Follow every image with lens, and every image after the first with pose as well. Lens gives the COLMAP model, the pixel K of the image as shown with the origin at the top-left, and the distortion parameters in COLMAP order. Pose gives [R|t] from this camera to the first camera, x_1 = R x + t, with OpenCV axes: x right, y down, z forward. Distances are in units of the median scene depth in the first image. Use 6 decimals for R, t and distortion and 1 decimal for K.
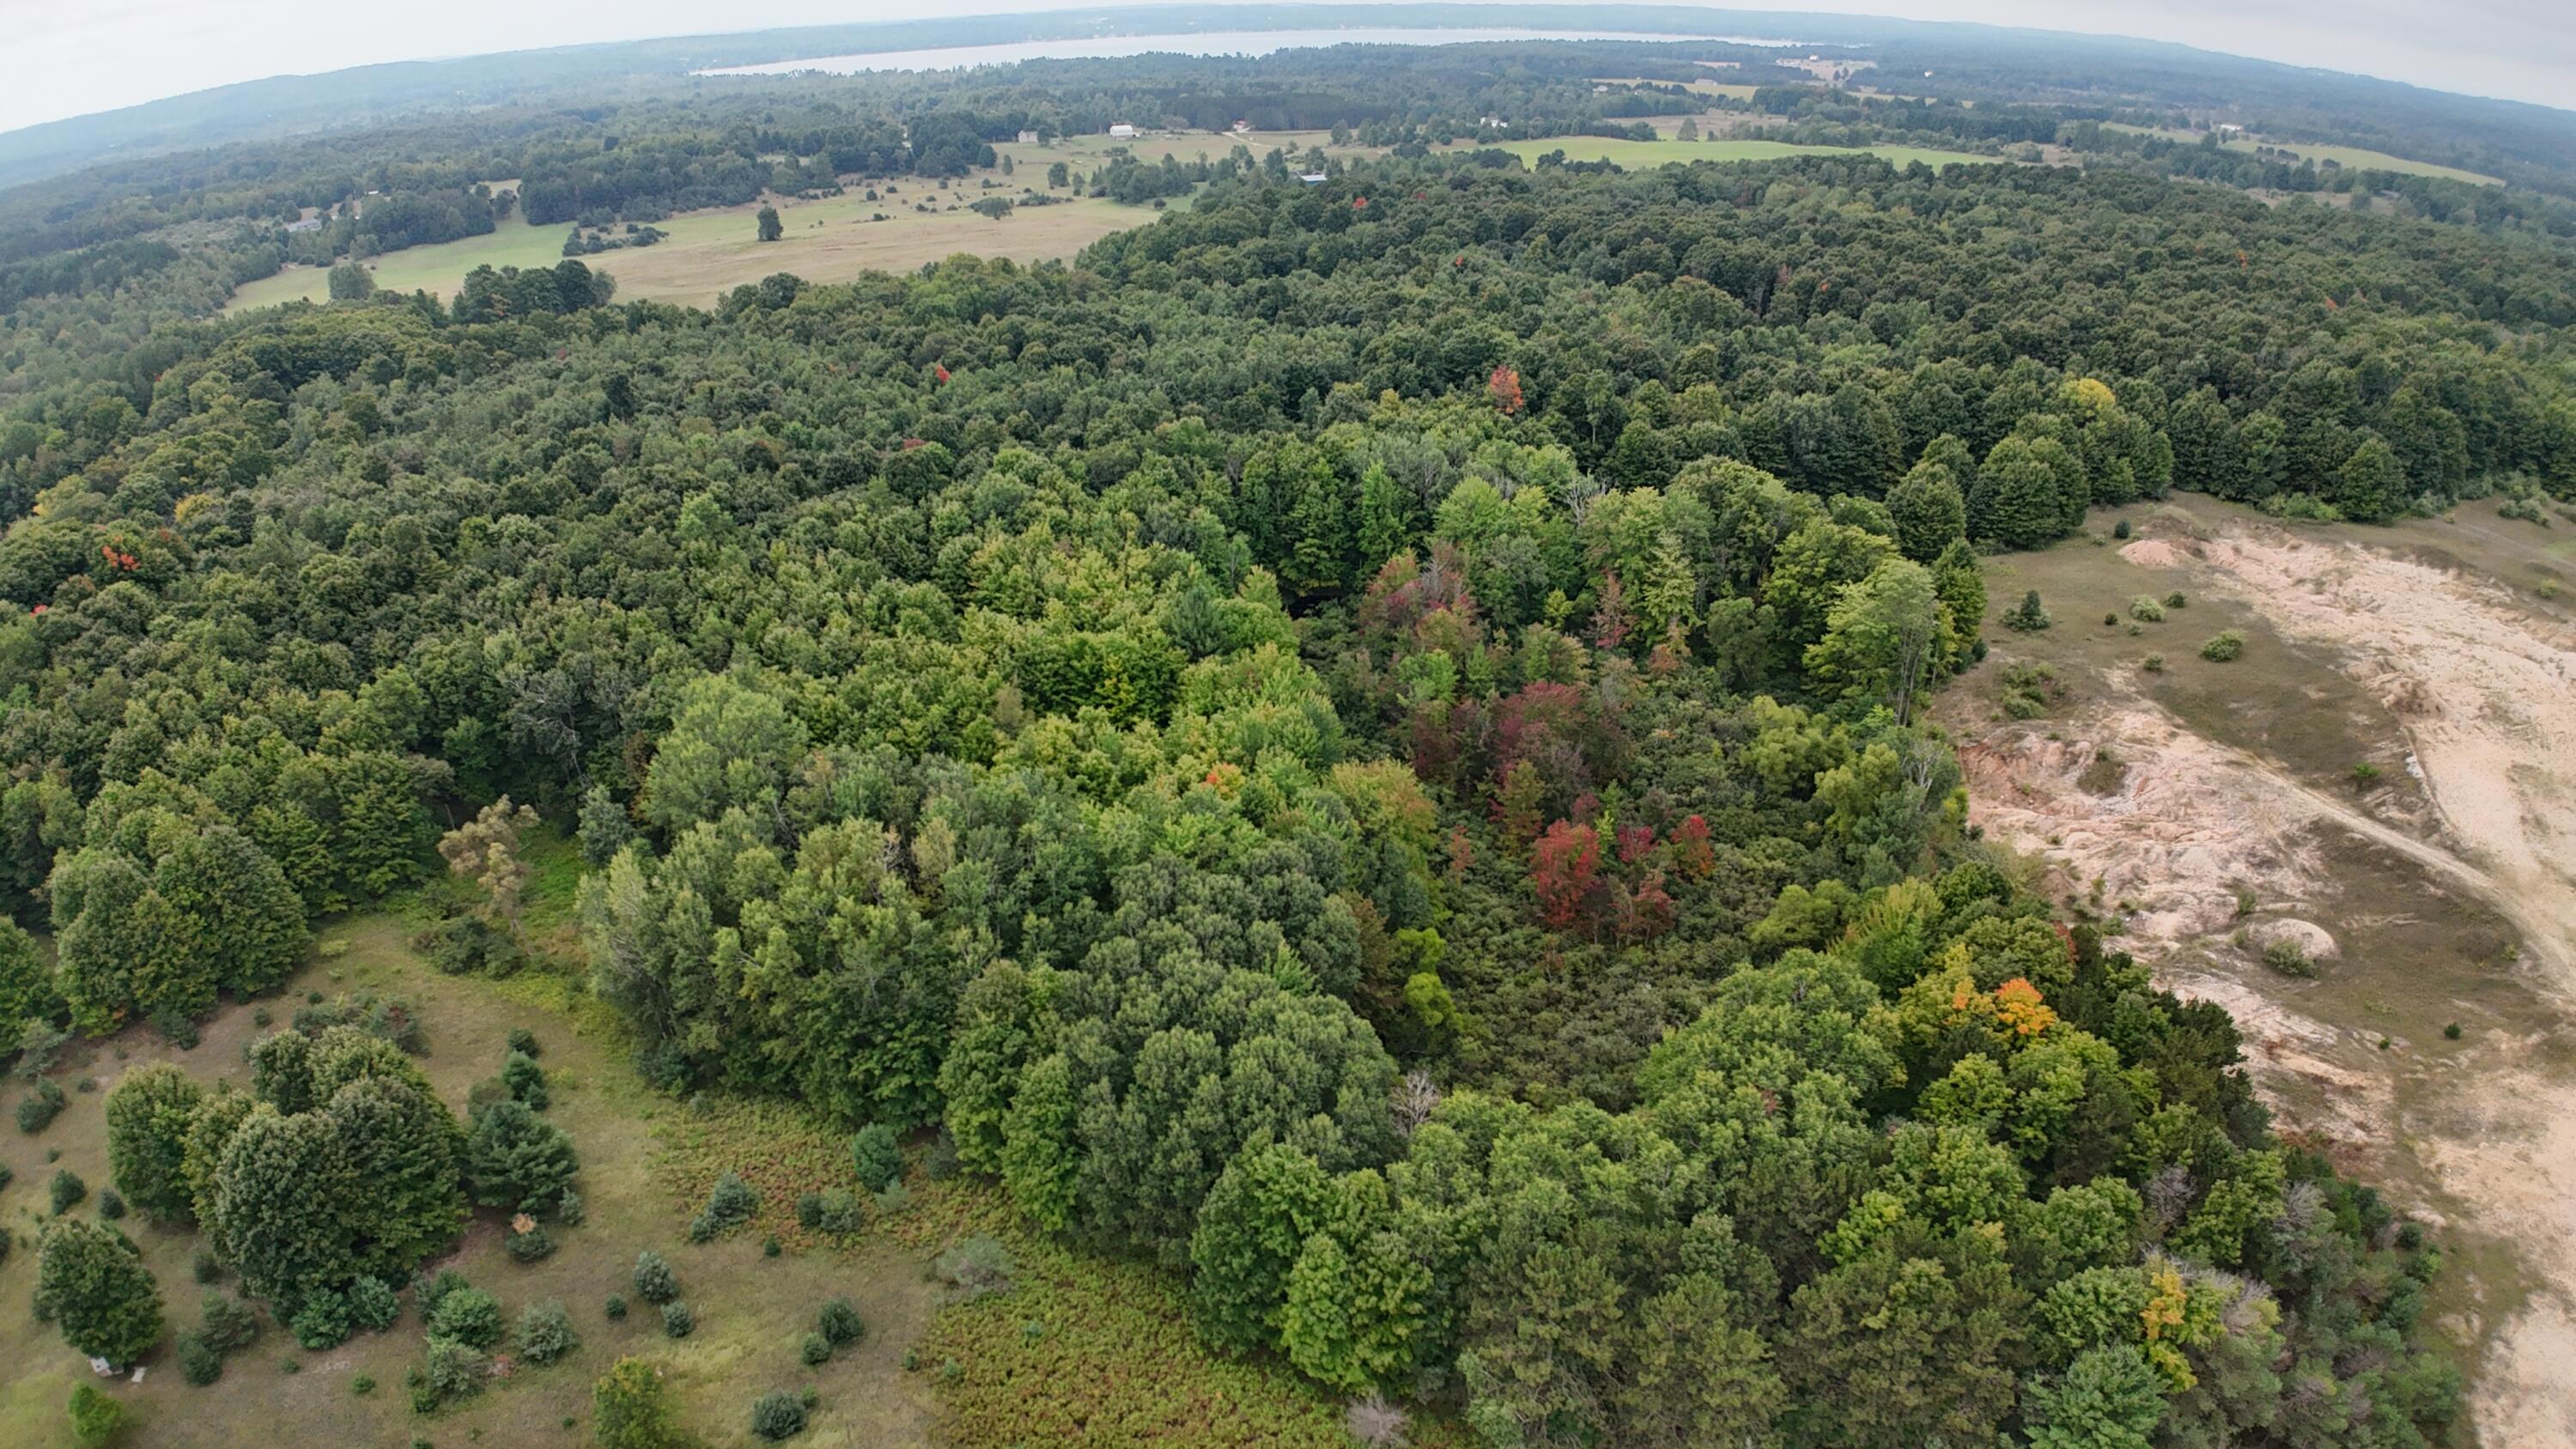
lens RADIAL K [[1574.6, 0, 1295.4], [0, 1574.6, 732.8], [0, 0, 1]] dist [-0.161463, 0.003758]
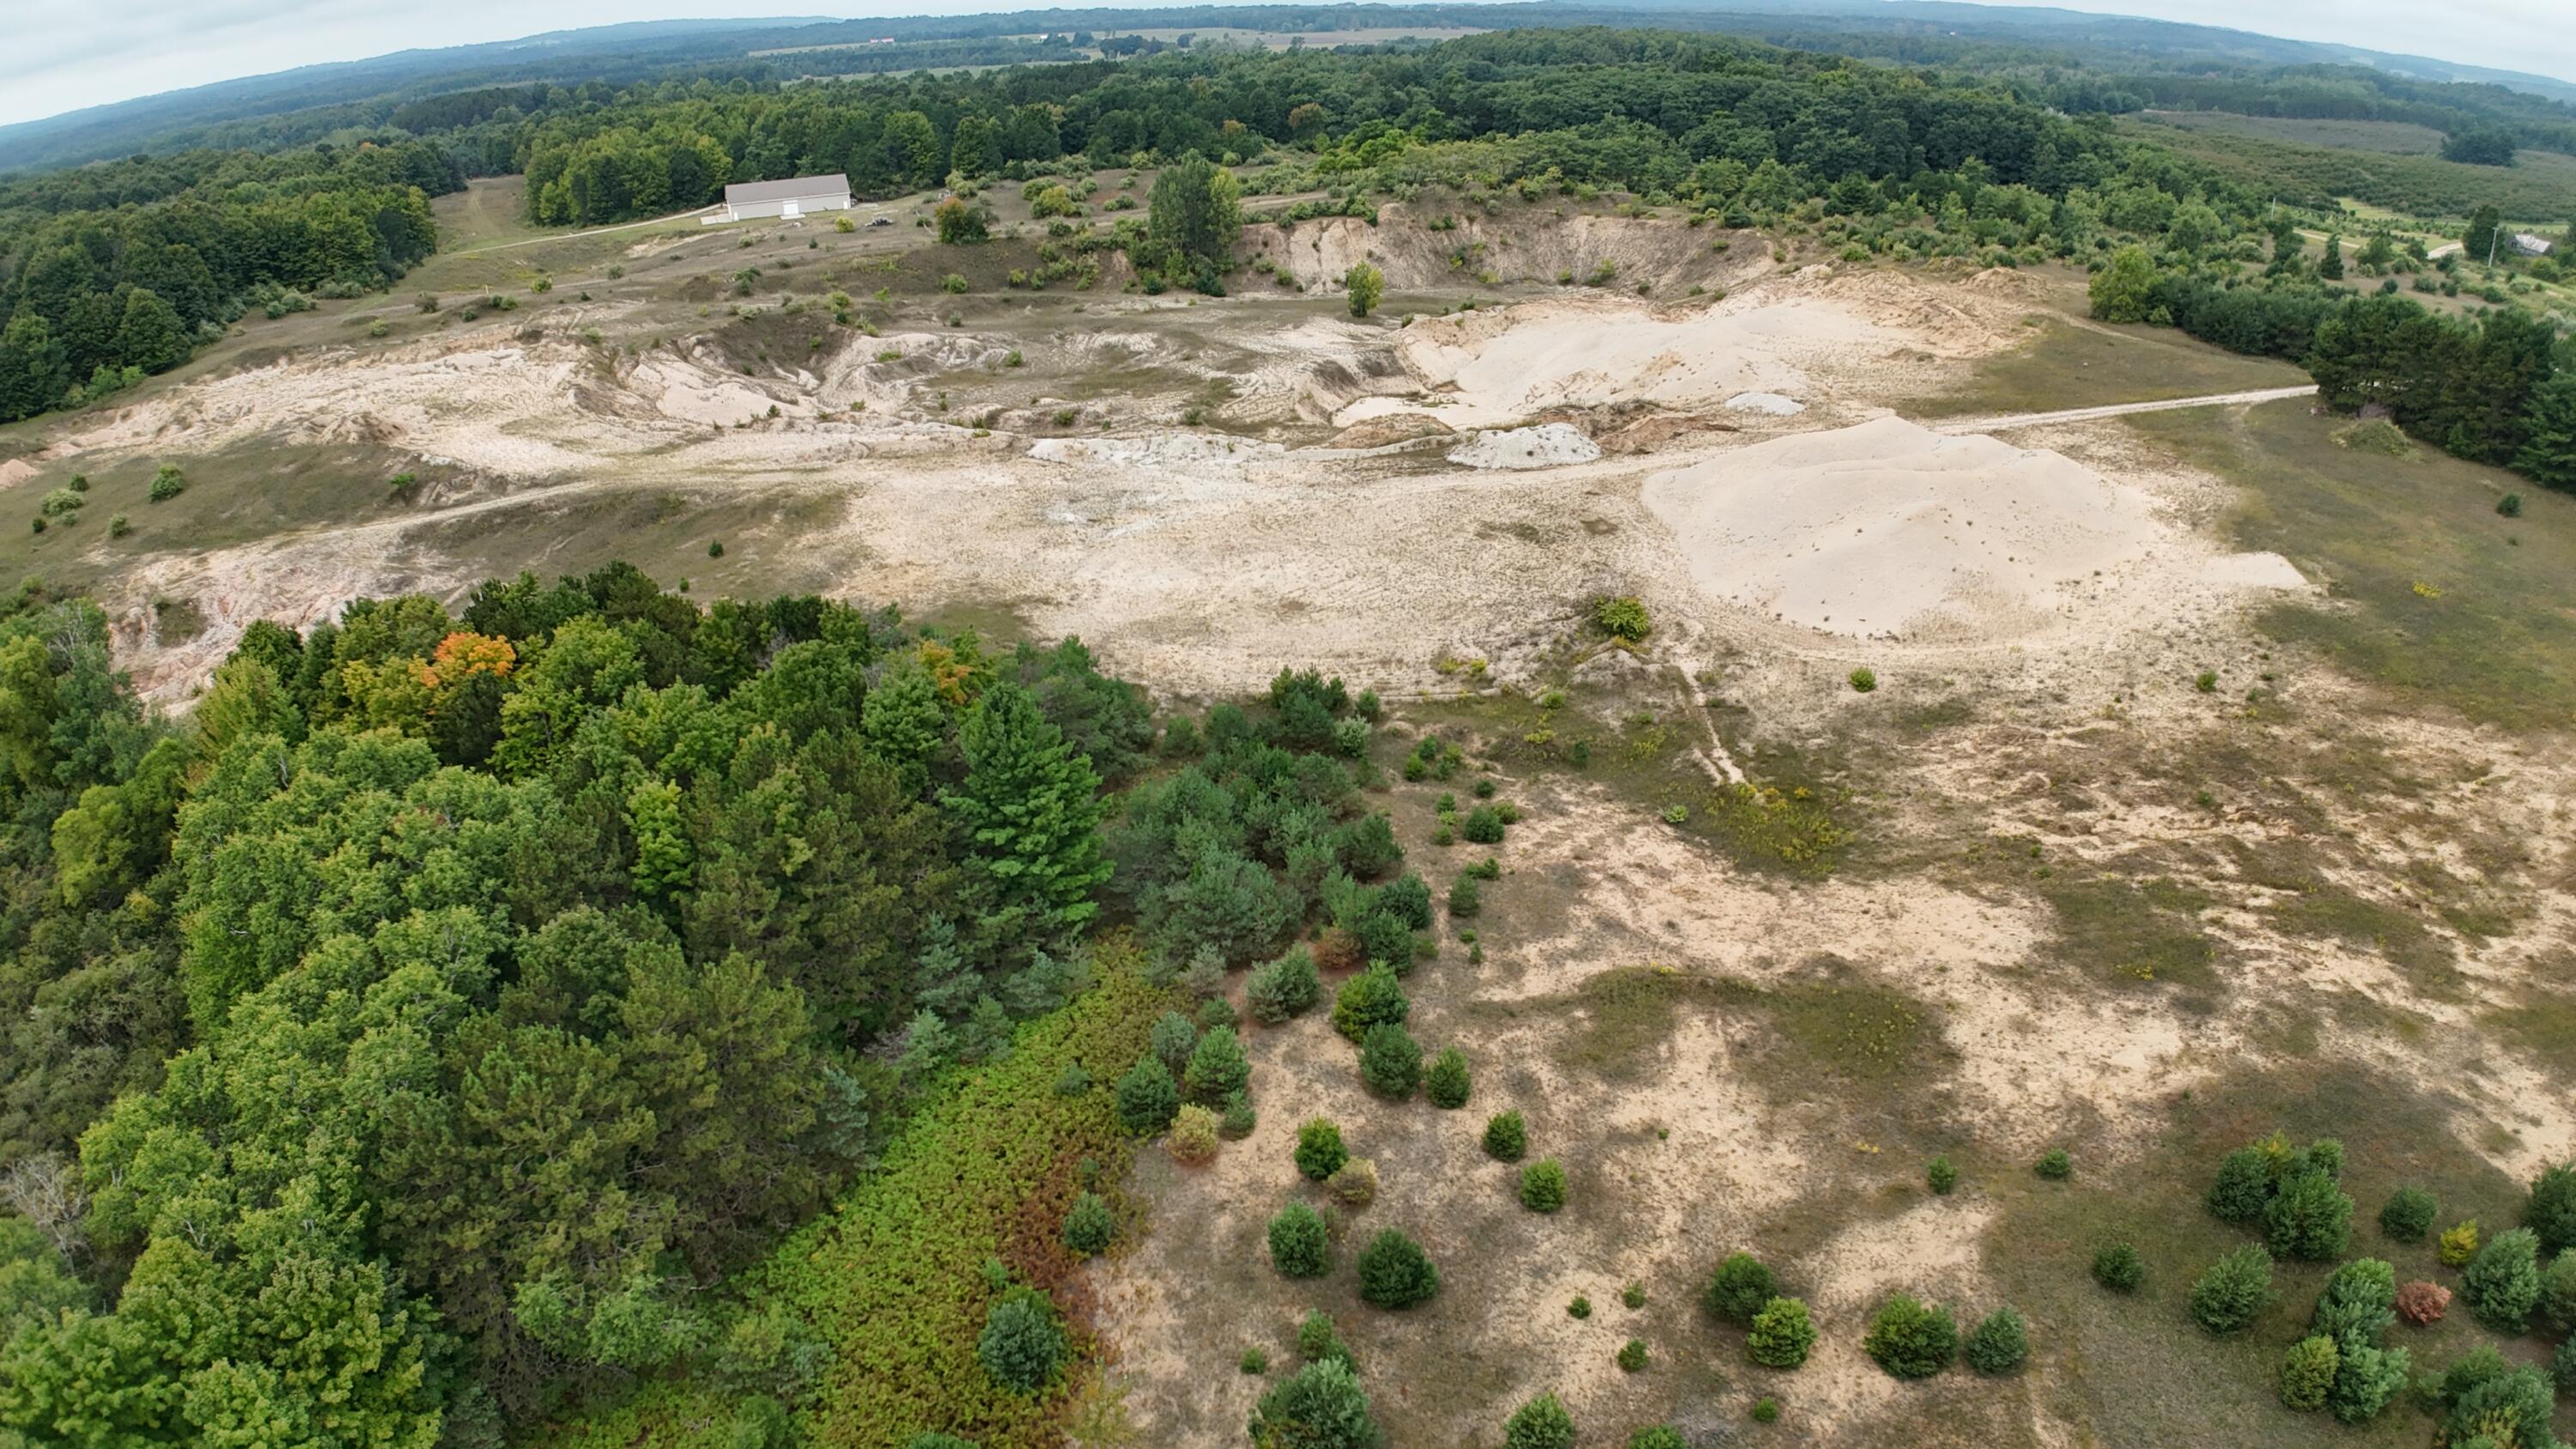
lens RADIAL K [[1567.2, 0, 1262.0], [0, 1567.2, 724.6], [0, 0, 1]] dist [-0.175739, 0.019101]
pose [[0.107579, -0.429458, 0.896656, -0.138938], [0.449223, 0.825571, 0.341515, 0.076699], [-0.886919, 0.366058, 0.281737, 0.239021]]
